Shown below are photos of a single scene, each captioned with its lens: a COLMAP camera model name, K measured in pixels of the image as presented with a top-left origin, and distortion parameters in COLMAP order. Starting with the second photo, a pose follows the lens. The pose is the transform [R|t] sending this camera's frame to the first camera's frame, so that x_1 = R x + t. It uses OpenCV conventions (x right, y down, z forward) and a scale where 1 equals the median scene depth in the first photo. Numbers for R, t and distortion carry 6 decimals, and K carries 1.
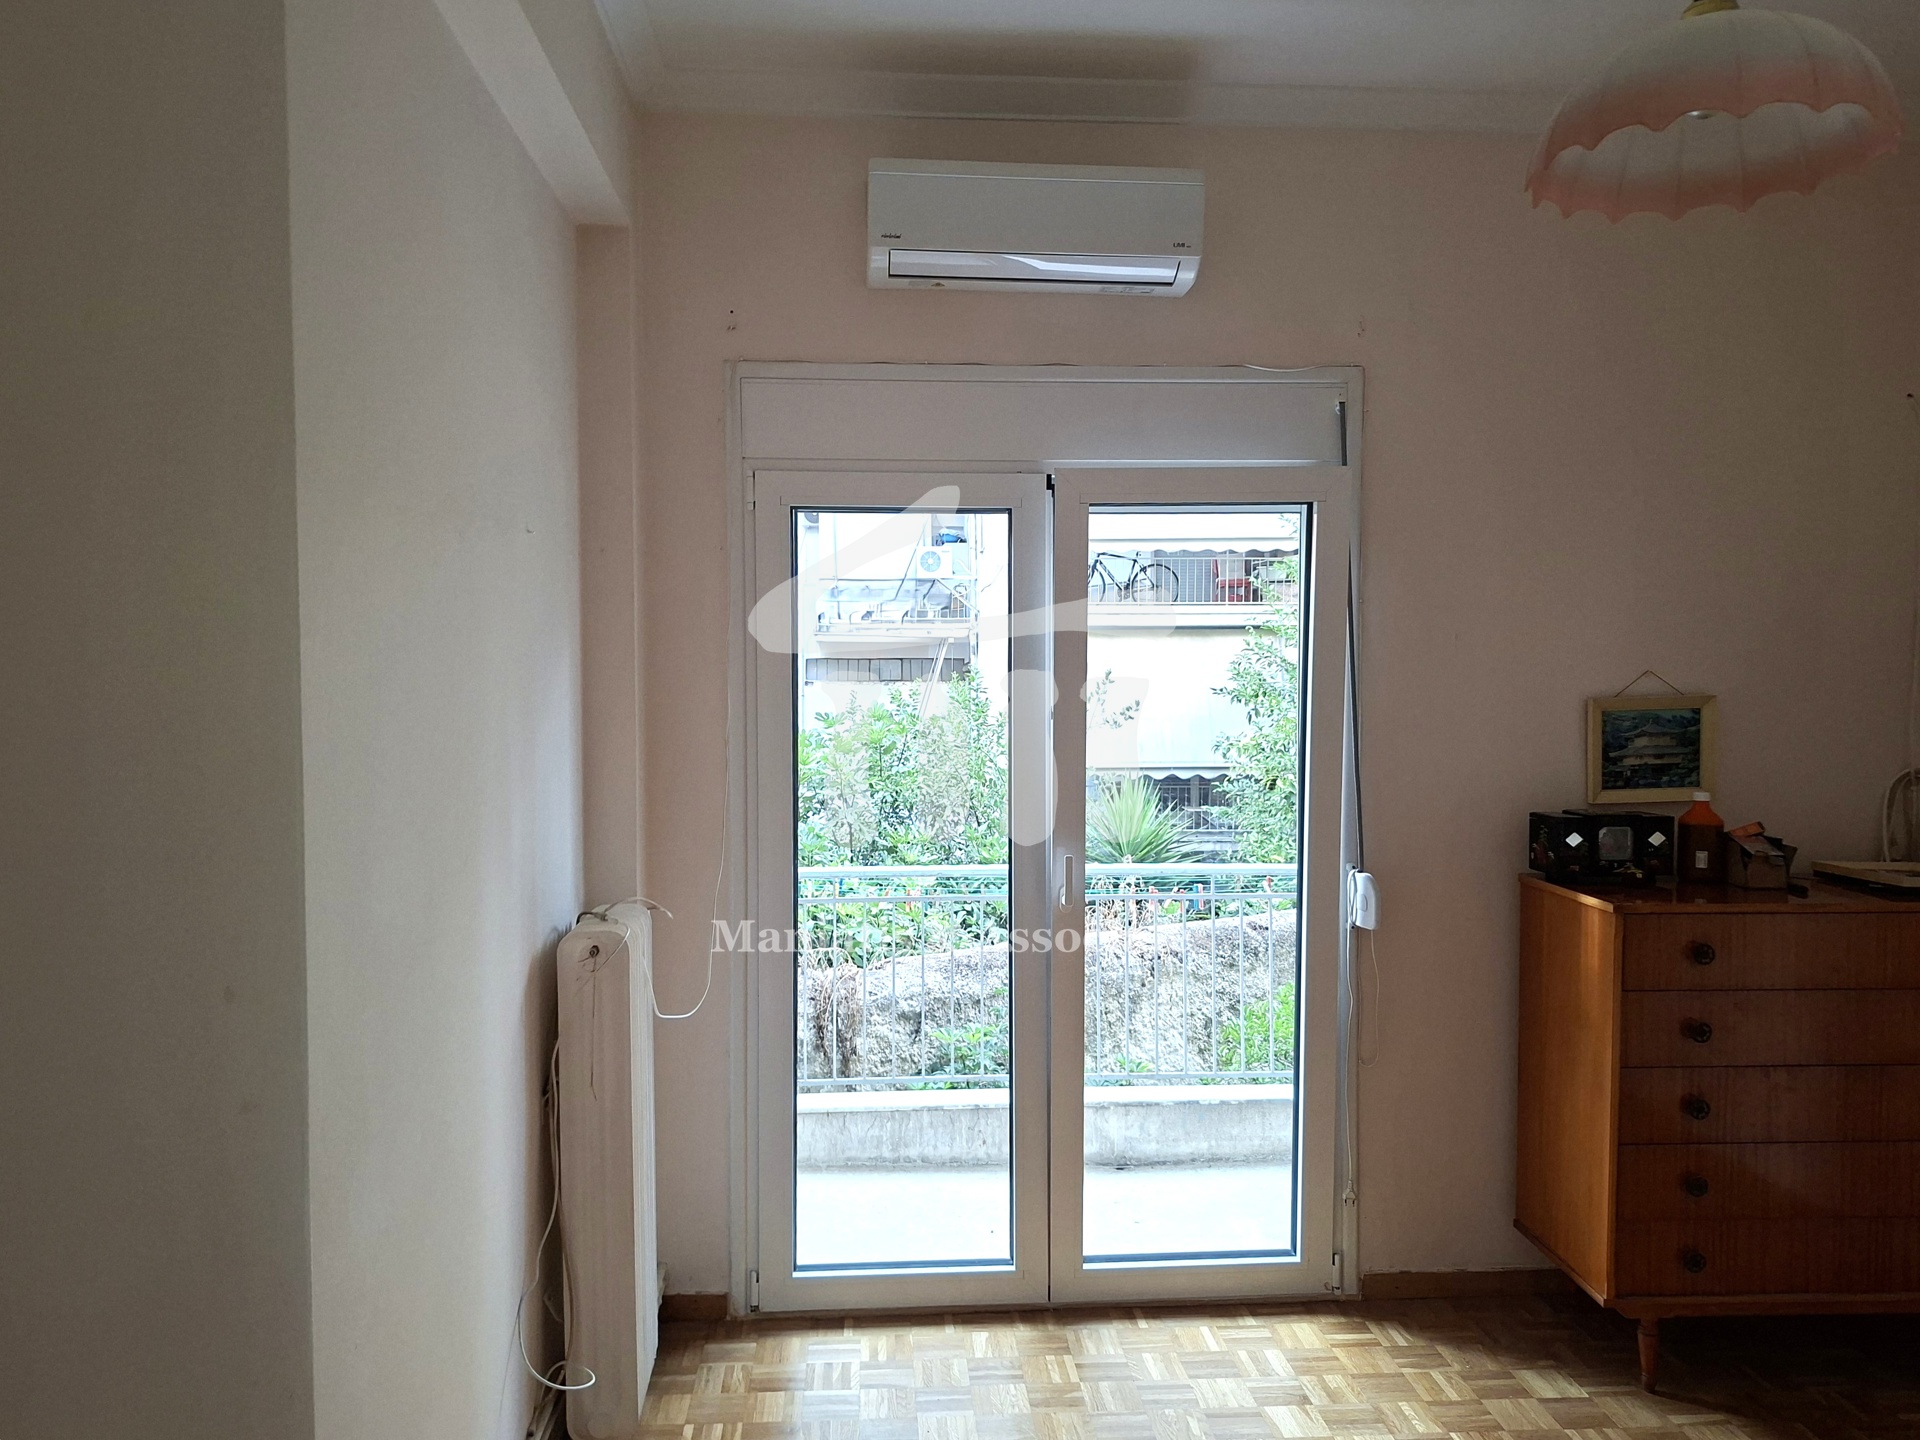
lens RADIAL K [[1375.4, 0, 960.2], [0, 1375.4, 726.6], [0, 0, 1]] dist [0.095687, -0.125572]
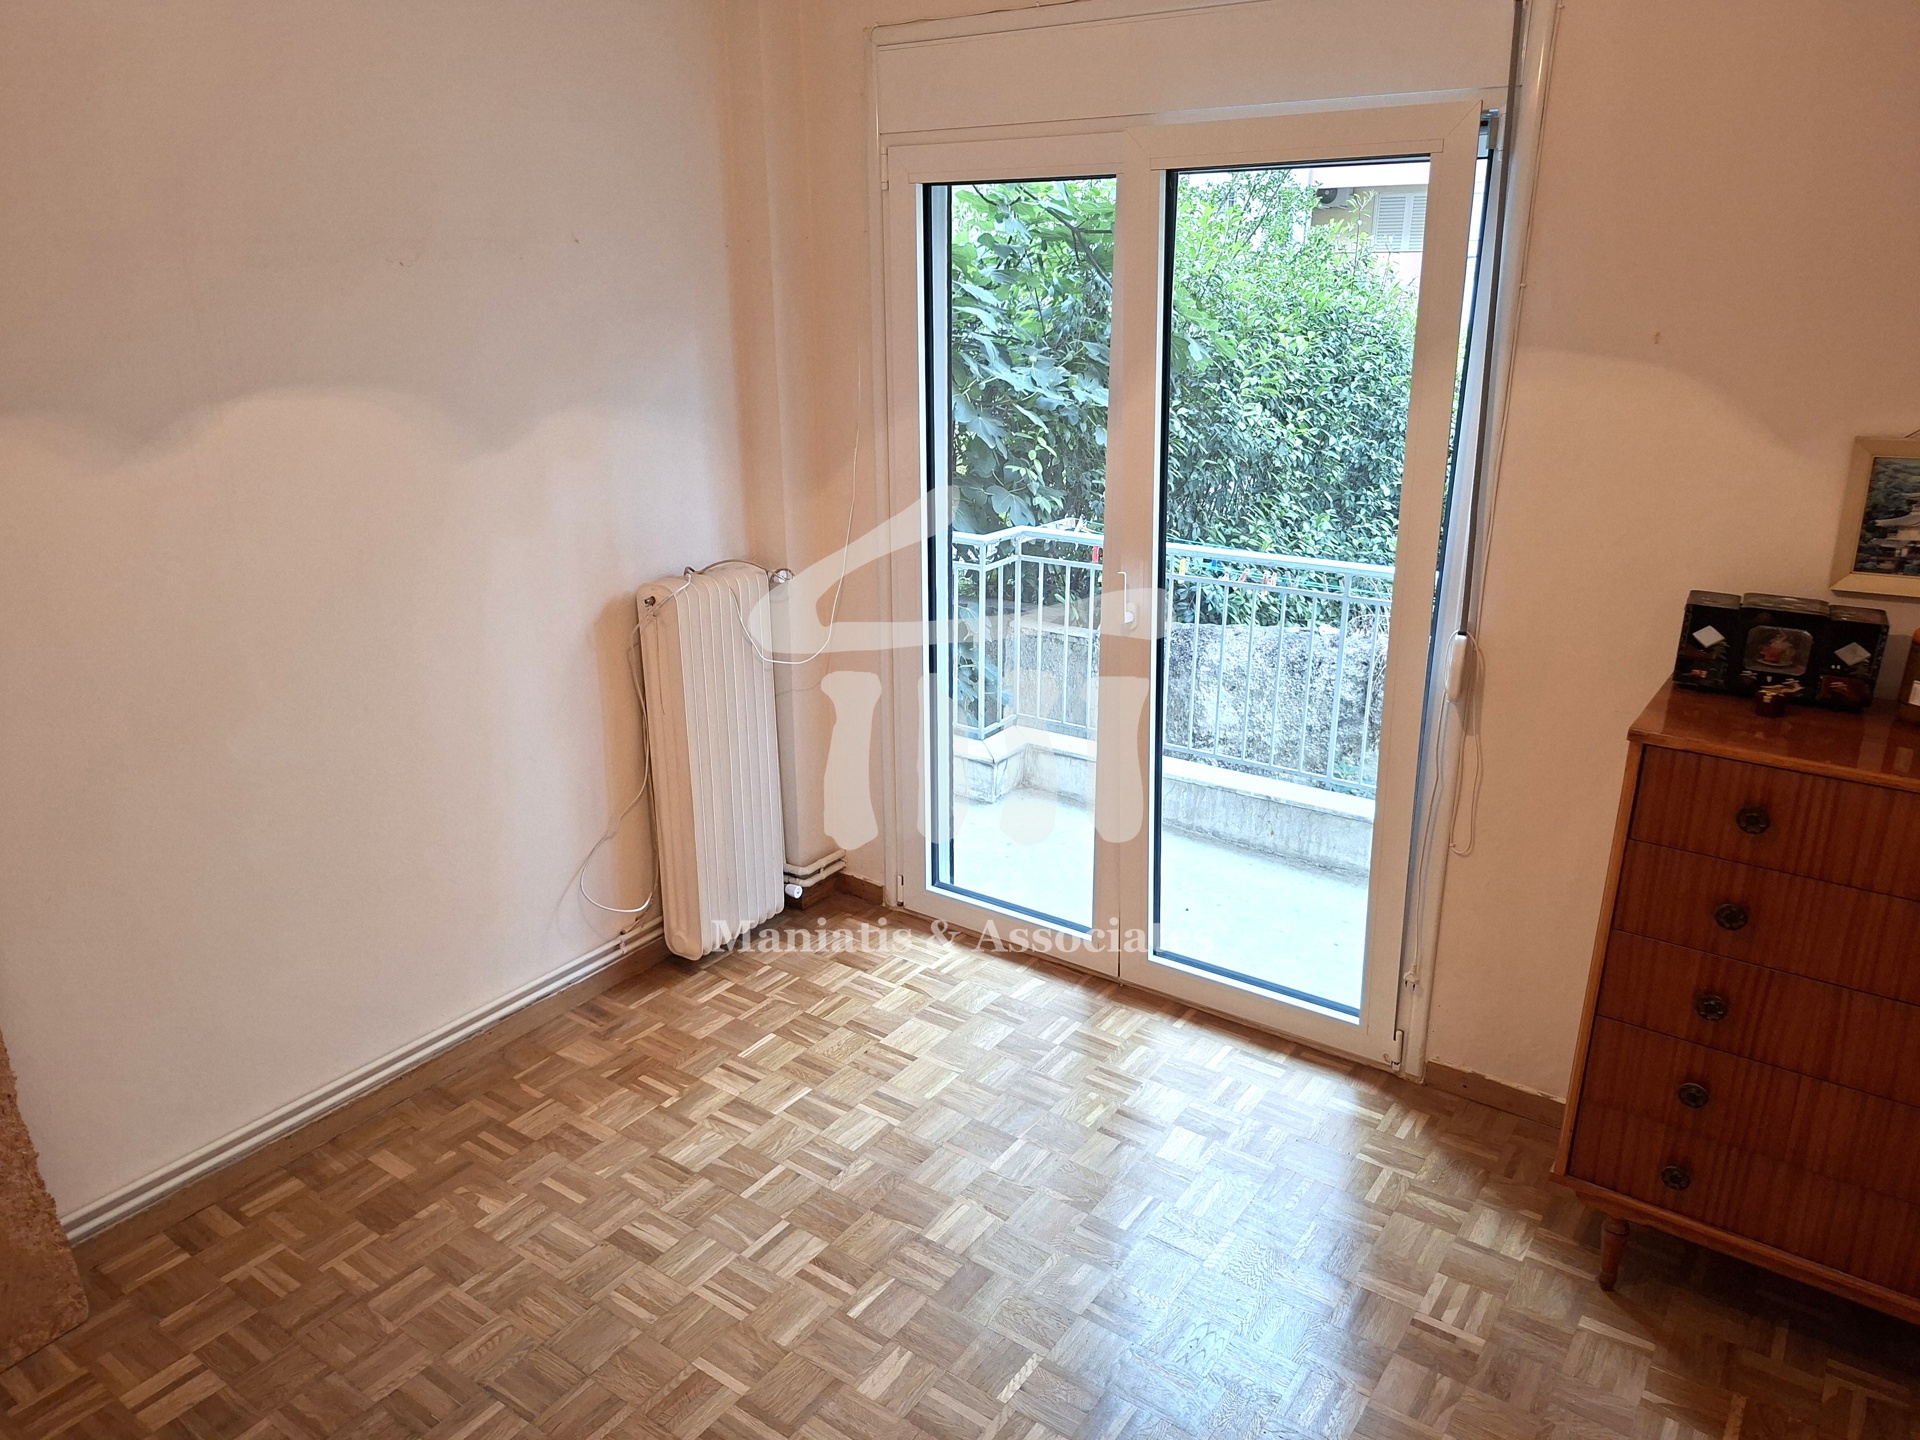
lens RADIAL K [[1339.8, 0, 964.6], [0, 1339.8, 744.4], [0, 0, 1]] dist [0.092916, -0.110385]
pose [[0.770135, 0.211980, -0.601628, 0.549735], [-0.024813, 0.952409, 0.303813, -0.068838], [0.637398, -0.219049, 0.738743, 0.195850]]
